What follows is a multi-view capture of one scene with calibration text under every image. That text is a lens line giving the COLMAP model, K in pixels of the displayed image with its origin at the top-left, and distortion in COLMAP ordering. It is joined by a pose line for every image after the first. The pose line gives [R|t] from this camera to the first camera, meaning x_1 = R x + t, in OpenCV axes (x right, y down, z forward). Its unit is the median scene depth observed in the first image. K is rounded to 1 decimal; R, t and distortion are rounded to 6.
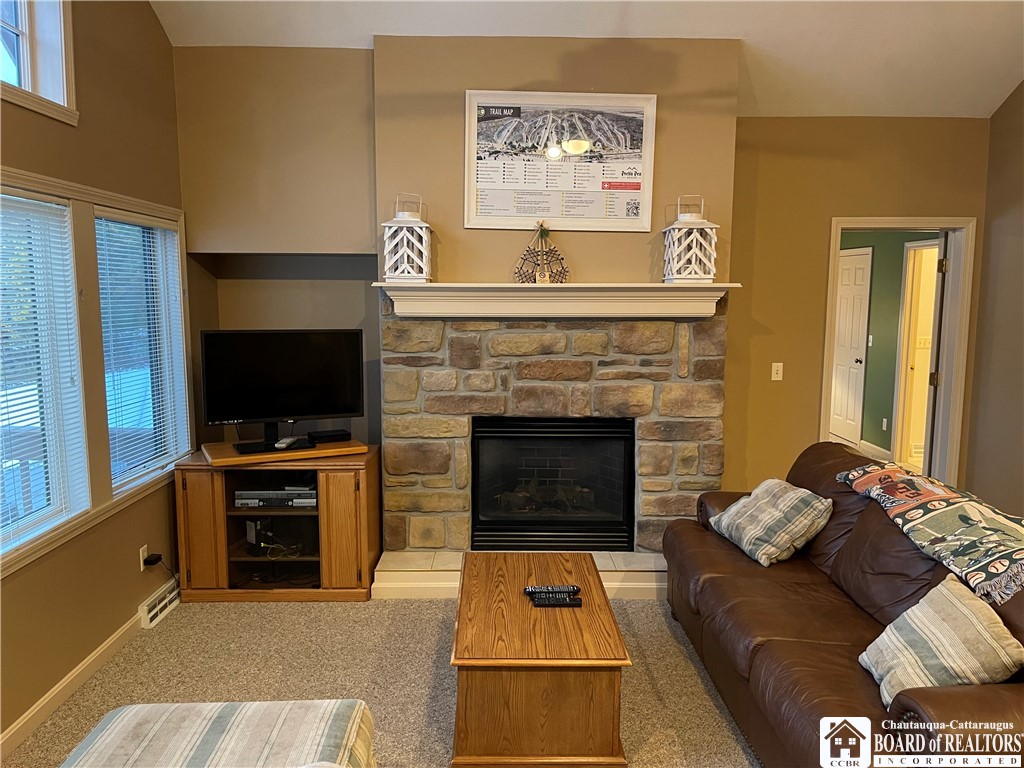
lens RADIAL K [[775.3, 0, 506.9], [0, 775.3, 390.6], [0, 0, 1]] dist [0.085091, -0.122414]
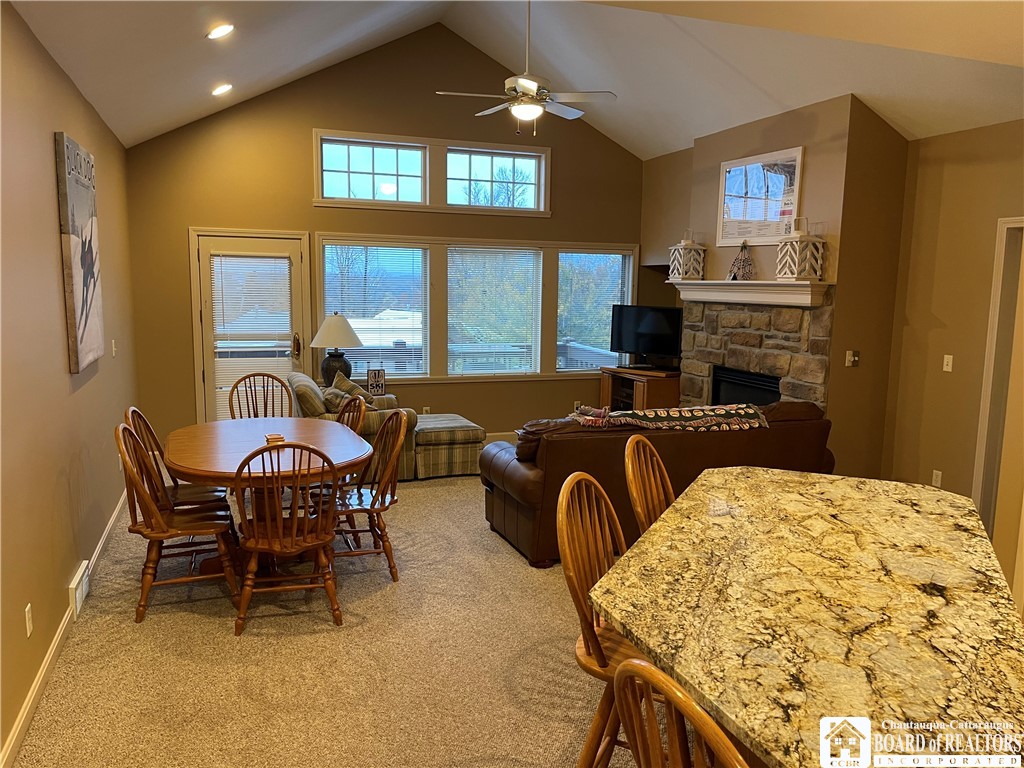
lens RADIAL K [[775.3, 0, 506.9], [0, 775.3, 390.6], [0, 0, 1]] dist [0.085091, -0.122414]
pose [[0.323949, 0.133959, -0.936543, 1.345024], [-0.136204, 0.986216, 0.093952, -0.006825], [0.936219, 0.097125, 0.337729, 0.071703]]
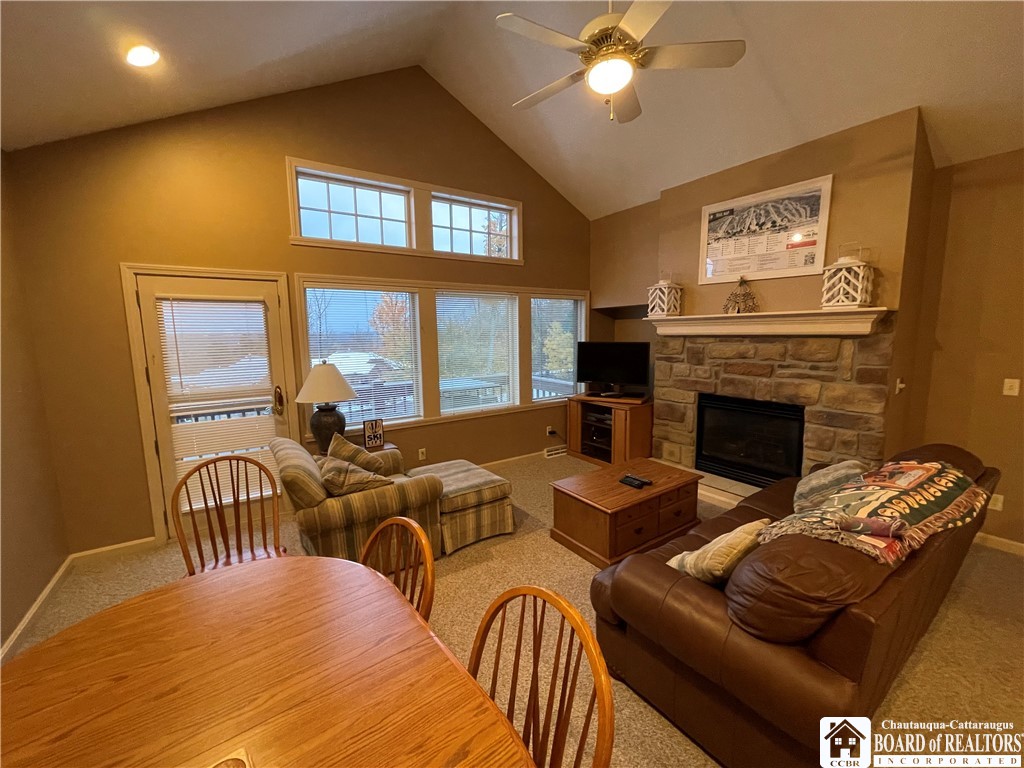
lens RADIAL K [[412.6, 0, 508.9], [0, 412.6, 384.5], [0, 0, 1]] dist [-0.009465, 0.007445]
pose [[0.548429, 0.094087, -0.830887, 0.498845], [-0.090049, 0.994517, 0.053179, 0.004511], [0.831334, 0.045656, 0.553894, 0.134409]]
